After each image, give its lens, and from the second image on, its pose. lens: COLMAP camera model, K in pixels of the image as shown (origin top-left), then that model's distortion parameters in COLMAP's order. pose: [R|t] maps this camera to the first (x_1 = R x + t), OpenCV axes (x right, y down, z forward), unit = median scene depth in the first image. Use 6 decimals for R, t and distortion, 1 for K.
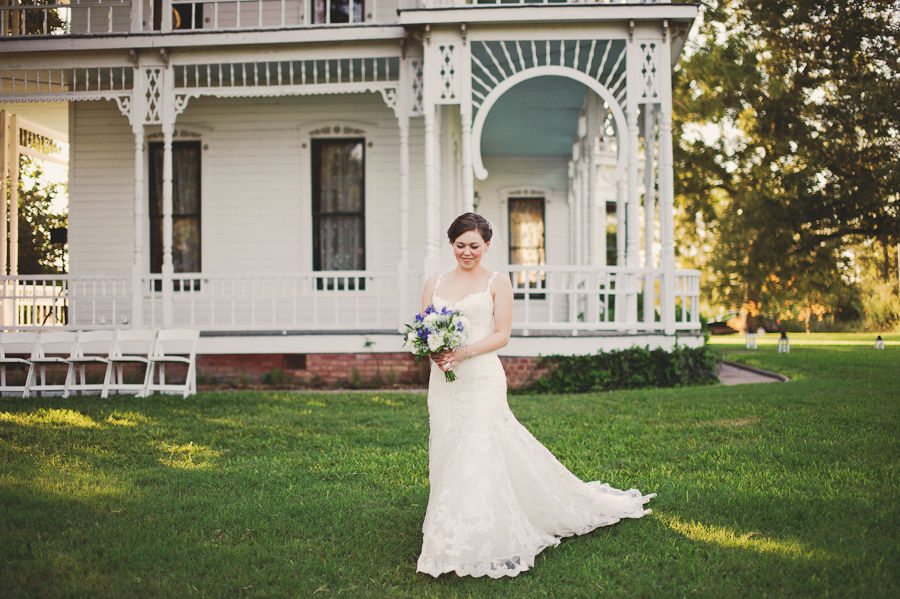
lens RADIAL K [[1167.5, 0, 424.9], [0, 1167.5, 310.9], [0, 0, 1]] dist [-0.162925, 0.215293]
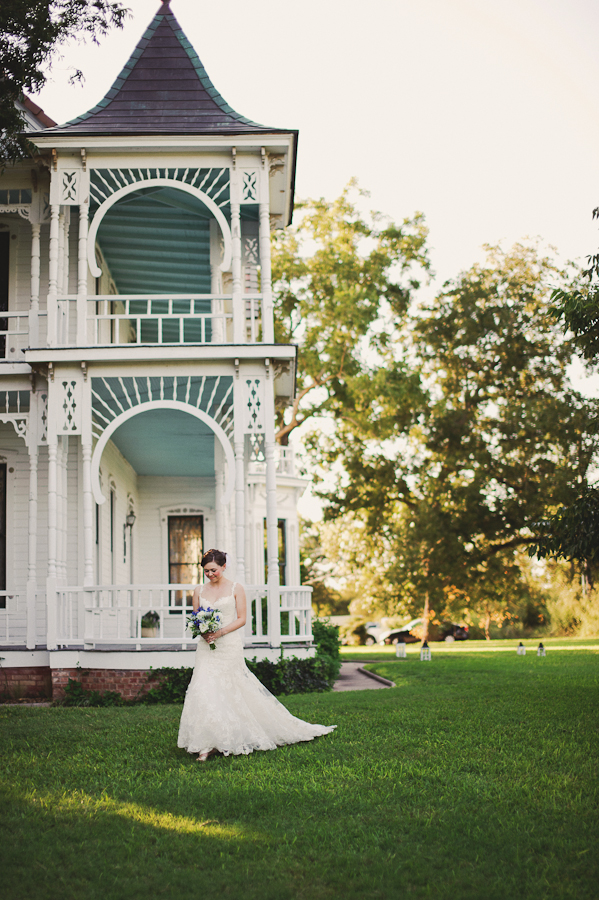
lens RADIAL K [[1167.5, 0, 273.8], [0, 1167.5, 452.9], [0, 0, 1]] dist [-0.162925, 0.215293]
pose [[0.992828, -0.000447, 0.119554, 0.073337], [0.017811, 0.989387, -0.144206, -0.002038], [-0.118221, 0.145301, 0.982299, -0.077026]]
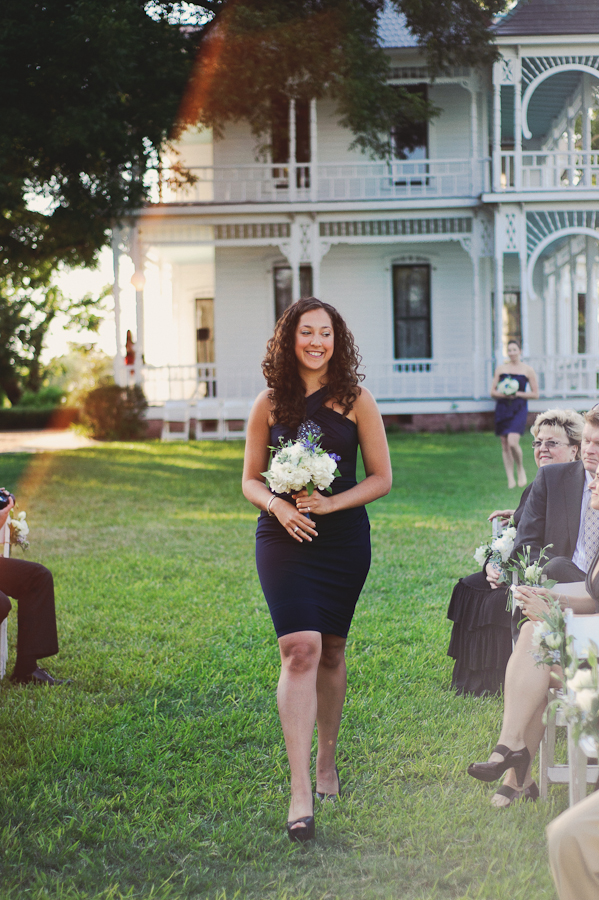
lens RADIAL K [[1606.2, 0, 299.5], [0, 1606.2, 450.0], [0, 0, 1]] dist [-0.014590, 0.035327]
pose [[0.999215, -0.015032, 0.036654, -0.324777], [0.013909, 0.999431, 0.030715, 0.017549], [-0.037095, -0.030181, 0.998856, -1.081829]]
